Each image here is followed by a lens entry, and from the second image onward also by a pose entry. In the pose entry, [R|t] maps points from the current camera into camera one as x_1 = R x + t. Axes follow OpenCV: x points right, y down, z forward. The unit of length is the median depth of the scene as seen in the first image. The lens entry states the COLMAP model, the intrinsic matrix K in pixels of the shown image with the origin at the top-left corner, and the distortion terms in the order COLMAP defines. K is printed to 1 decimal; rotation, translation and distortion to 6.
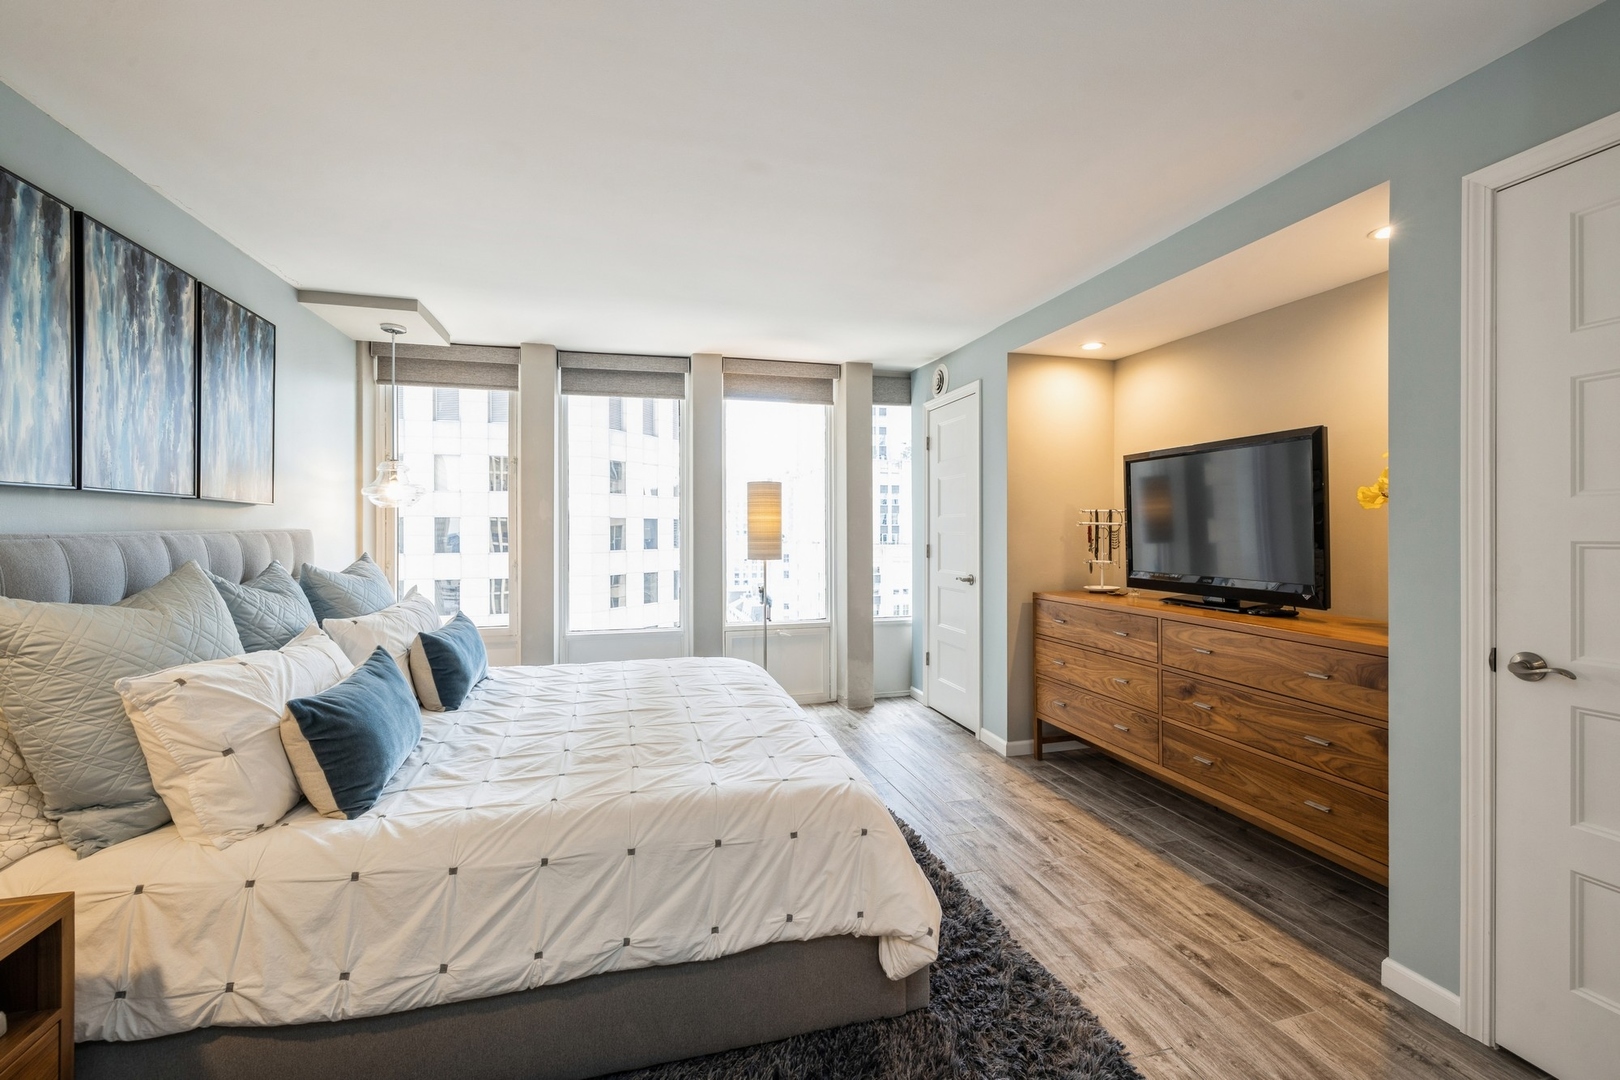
lens RADIAL K [[683.3, 0, 810.2], [0, 683.3, 531.9], [0, 0, 1]] dist [0.001426, -0.000162]
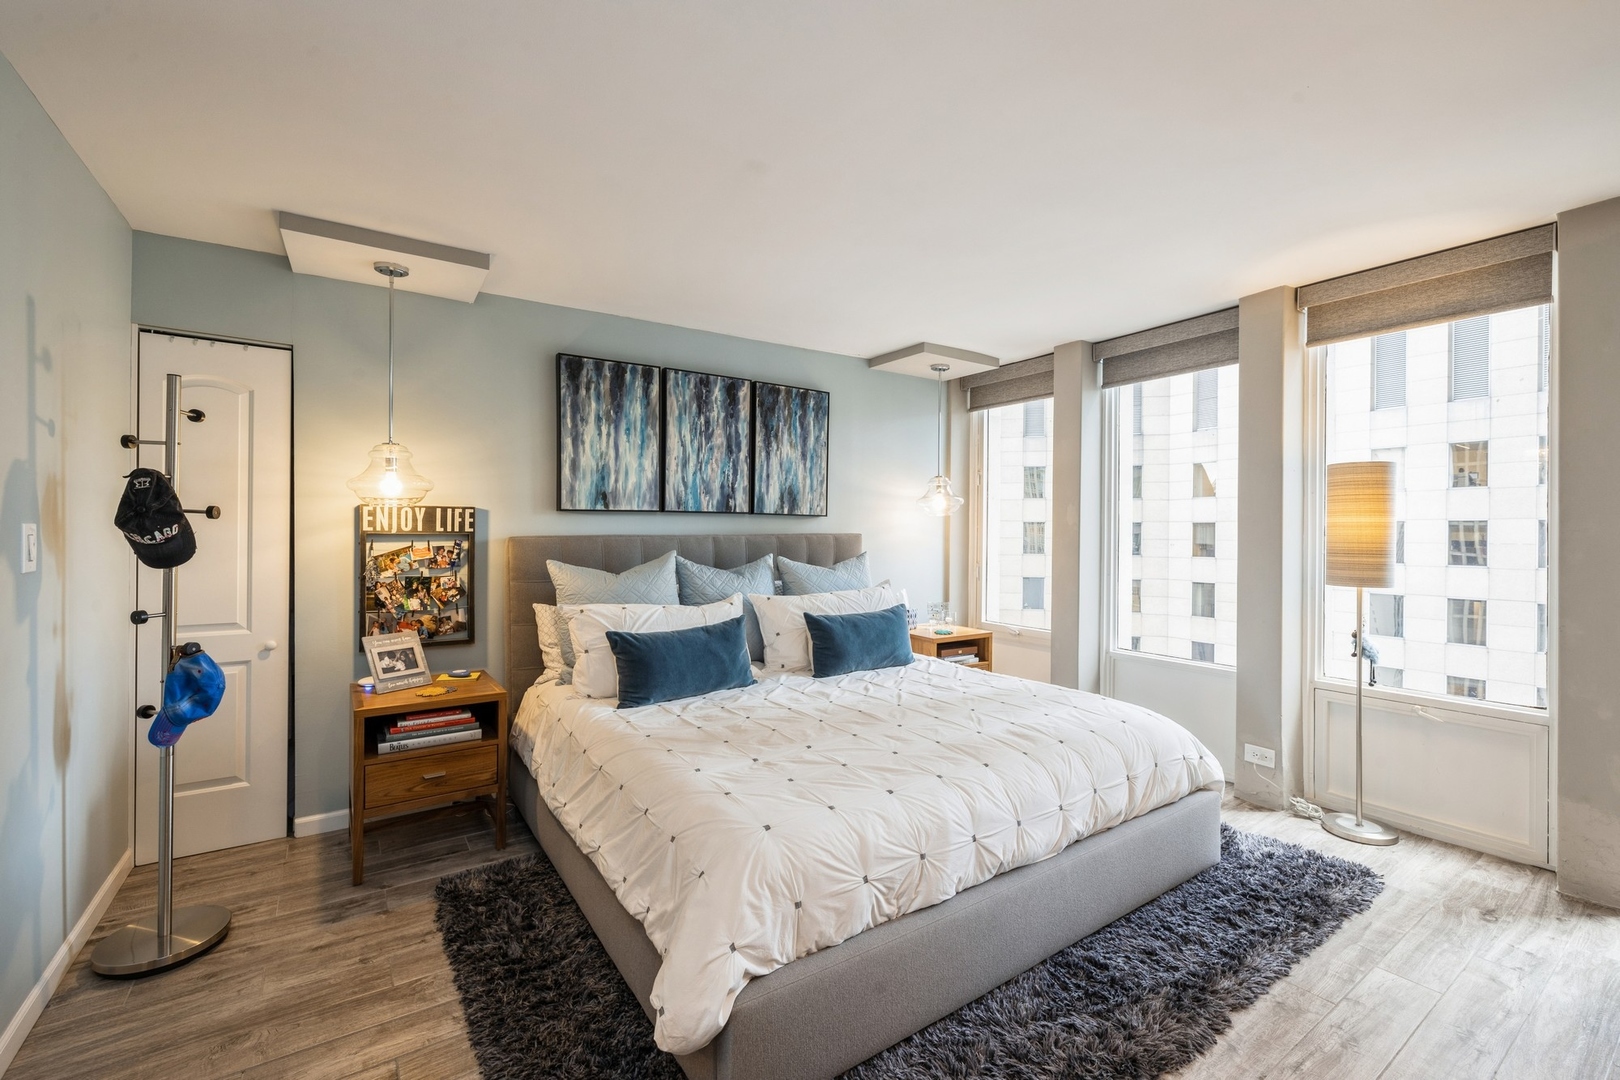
lens RADIAL K [[683.3, 0, 810.0], [0, 683.3, 532.7], [0, 0, 1]] dist [0.001426, -0.000162]
pose [[0.330182, 0.004943, -0.943904, 0.768630], [-0.010673, 0.999942, 0.001503, -0.009581], [0.943857, 0.009578, 0.330216, 0.657572]]
